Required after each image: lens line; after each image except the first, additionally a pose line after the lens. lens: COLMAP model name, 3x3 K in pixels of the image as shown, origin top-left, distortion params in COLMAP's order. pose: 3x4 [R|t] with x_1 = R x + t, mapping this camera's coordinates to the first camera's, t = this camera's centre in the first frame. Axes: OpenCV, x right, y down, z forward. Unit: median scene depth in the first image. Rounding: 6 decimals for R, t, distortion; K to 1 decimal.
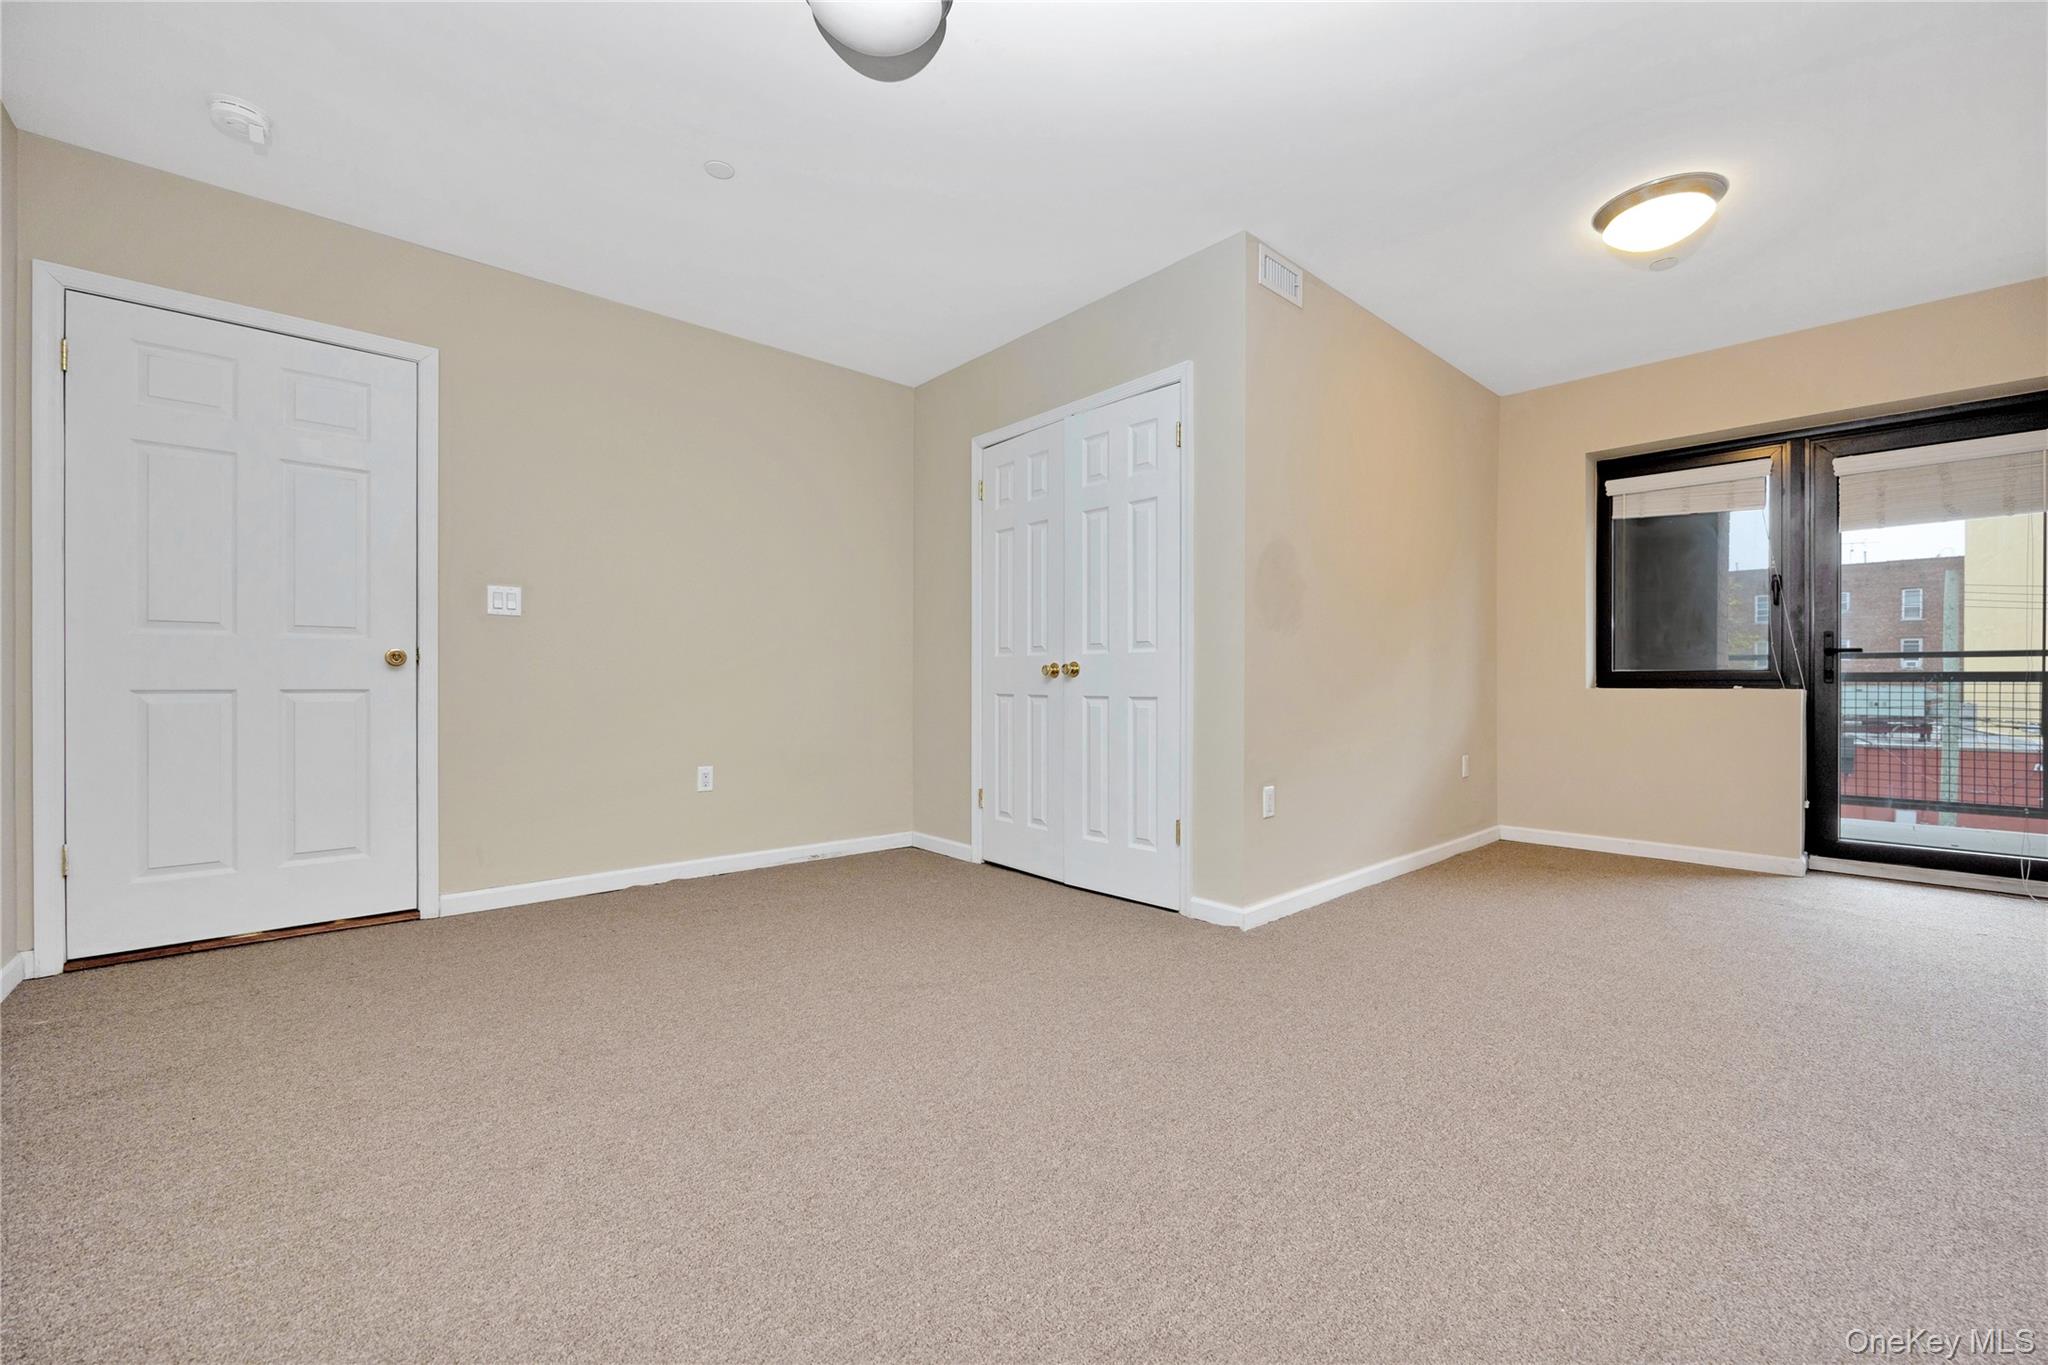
lens RADIAL K [[808.1, 0, 1024.0], [0, 808.1, 682.5], [0, 0, 1]] dist [-0.000384, -0.000020]
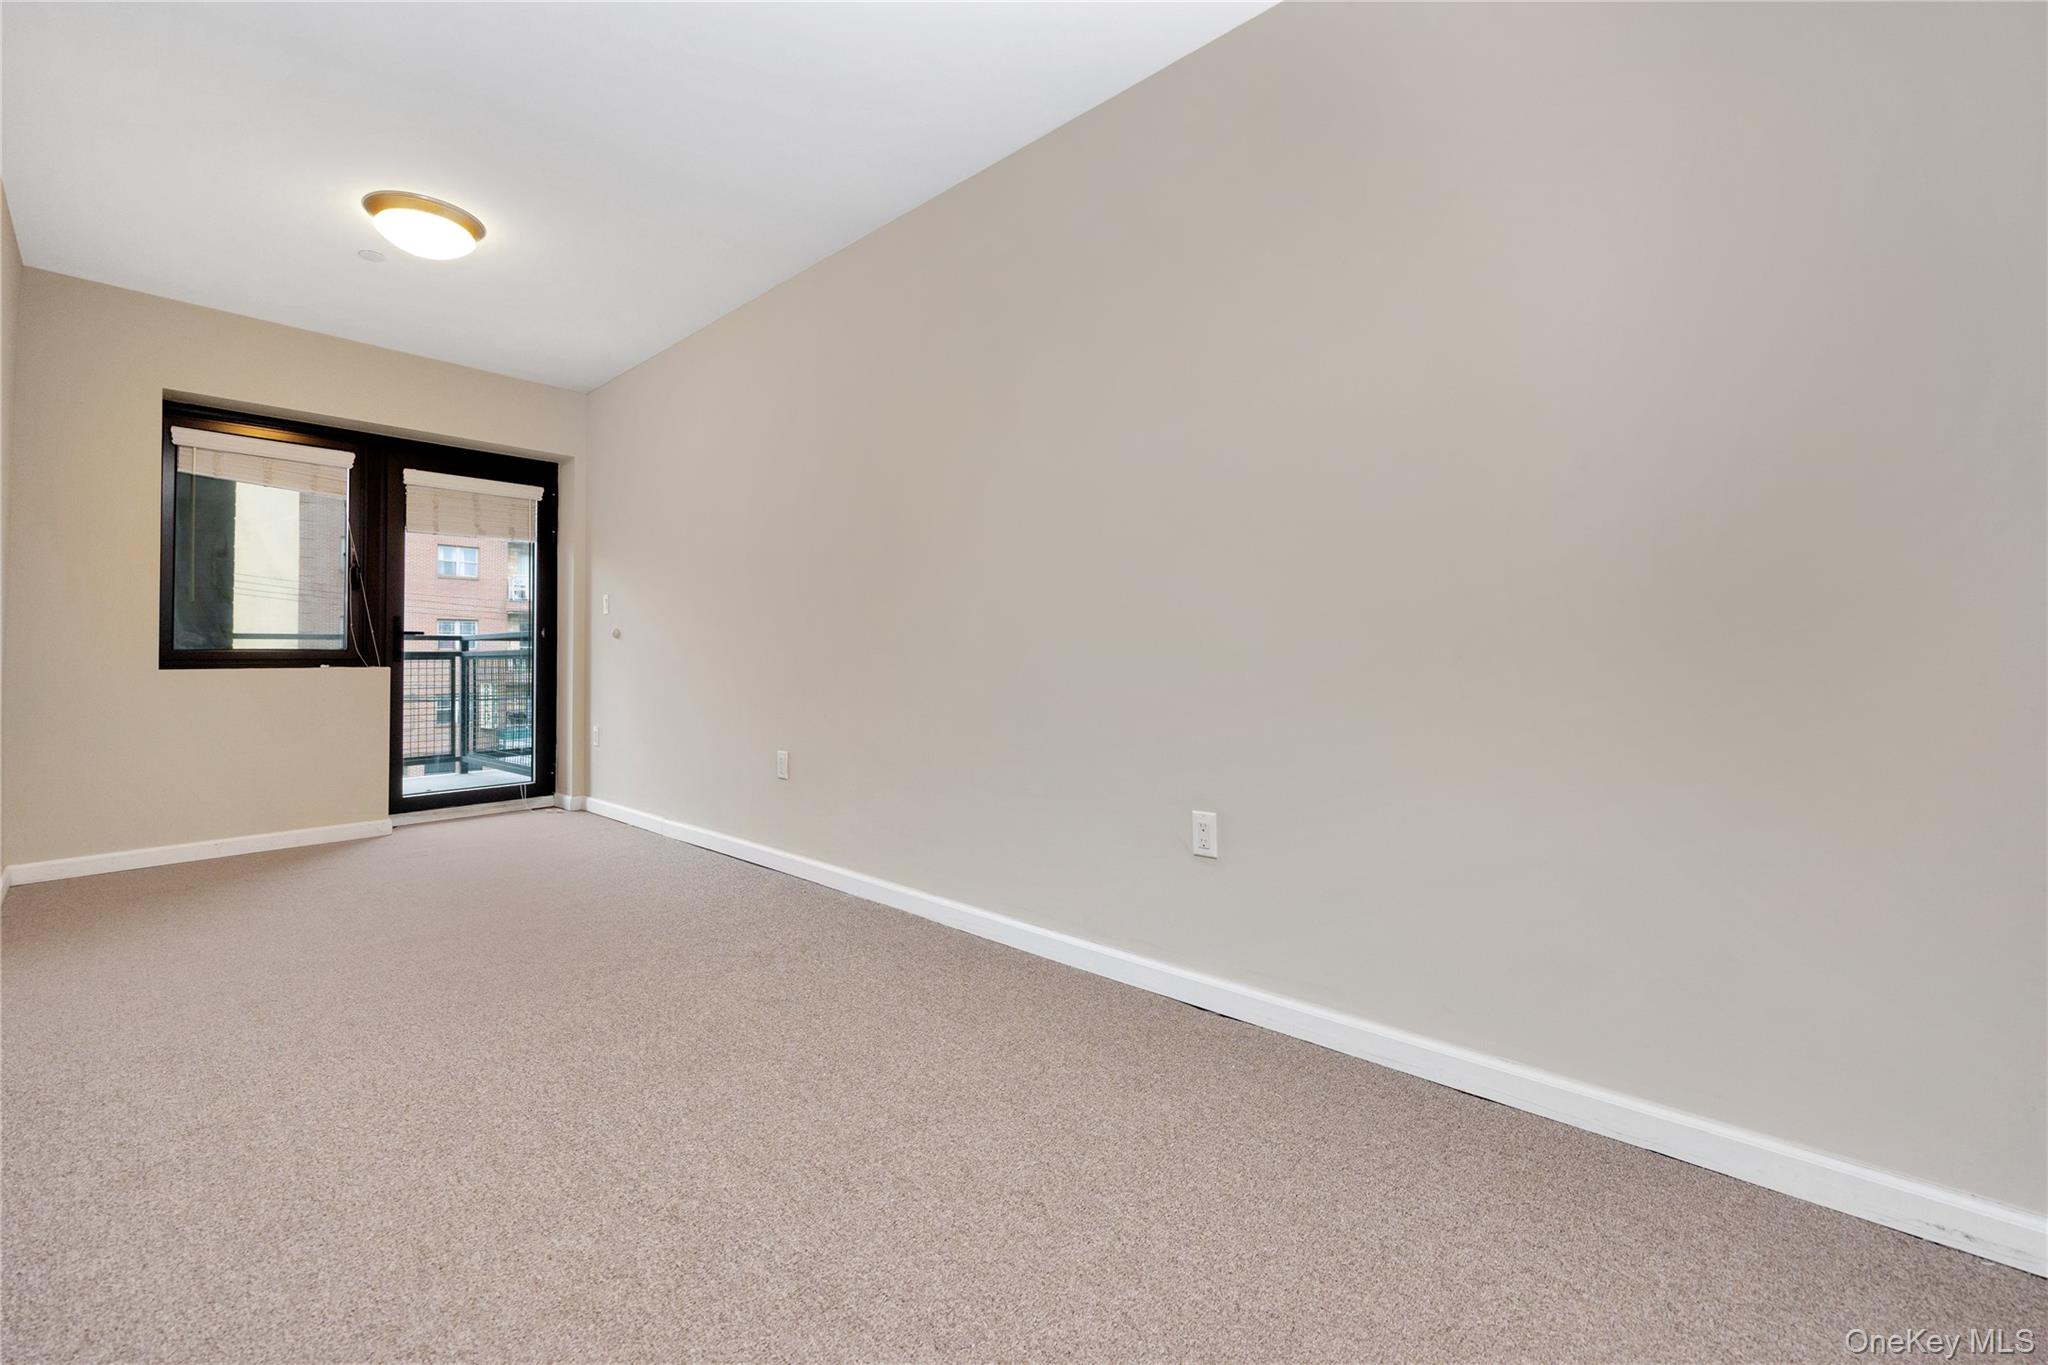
lens RADIAL K [[827.6, 0, 1030.7], [0, 827.6, 644.5], [0, 0, 1]] dist [-0.001980, -0.000287]
pose [[-0.088648, 0.012706, 0.995982, -0.257083], [0.007368, 0.999900, -0.012100, -0.002447], [-0.996036, 0.006266, -0.088733, 0.206969]]
